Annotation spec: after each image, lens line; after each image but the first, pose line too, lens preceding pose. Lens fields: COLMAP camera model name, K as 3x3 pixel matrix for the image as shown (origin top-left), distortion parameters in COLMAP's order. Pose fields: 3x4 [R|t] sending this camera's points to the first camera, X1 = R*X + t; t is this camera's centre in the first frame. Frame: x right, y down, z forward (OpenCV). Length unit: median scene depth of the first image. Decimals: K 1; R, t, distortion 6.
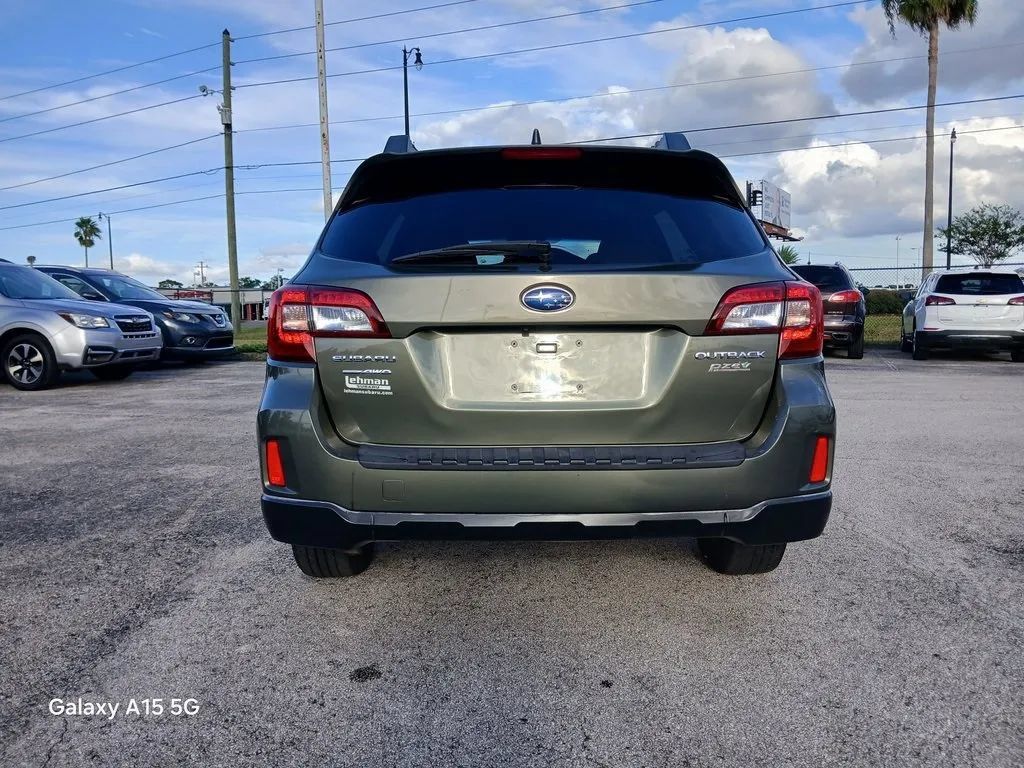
lens RADIAL K [[804.1, 0, 507.7], [0, 804.1, 403.7], [0, 0, 1]] dist [0.030392, -0.093762]
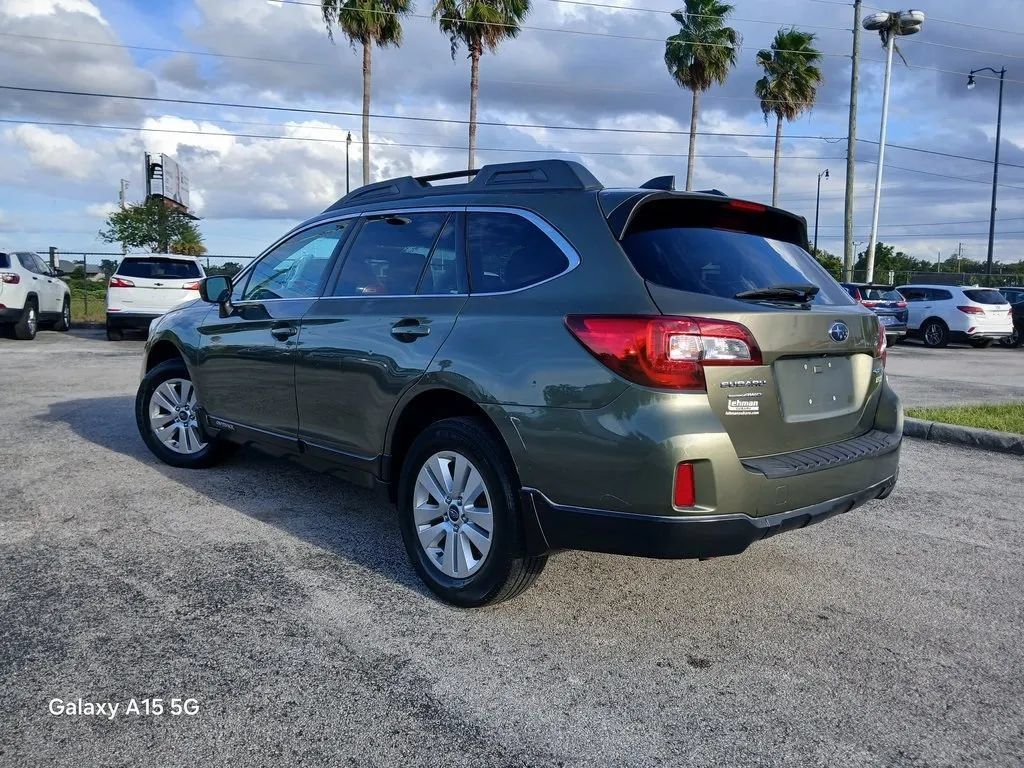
lens RADIAL K [[804.1, 0, 507.7], [0, 804.1, 403.7], [0, 0, 1]] dist [0.030392, -0.093762]
pose [[0.733162, -0.060652, 0.677344, -0.958335], [0.042724, 0.998155, 0.043134, -0.073391], [-0.678710, -0.002685, 0.734401, 0.310917]]
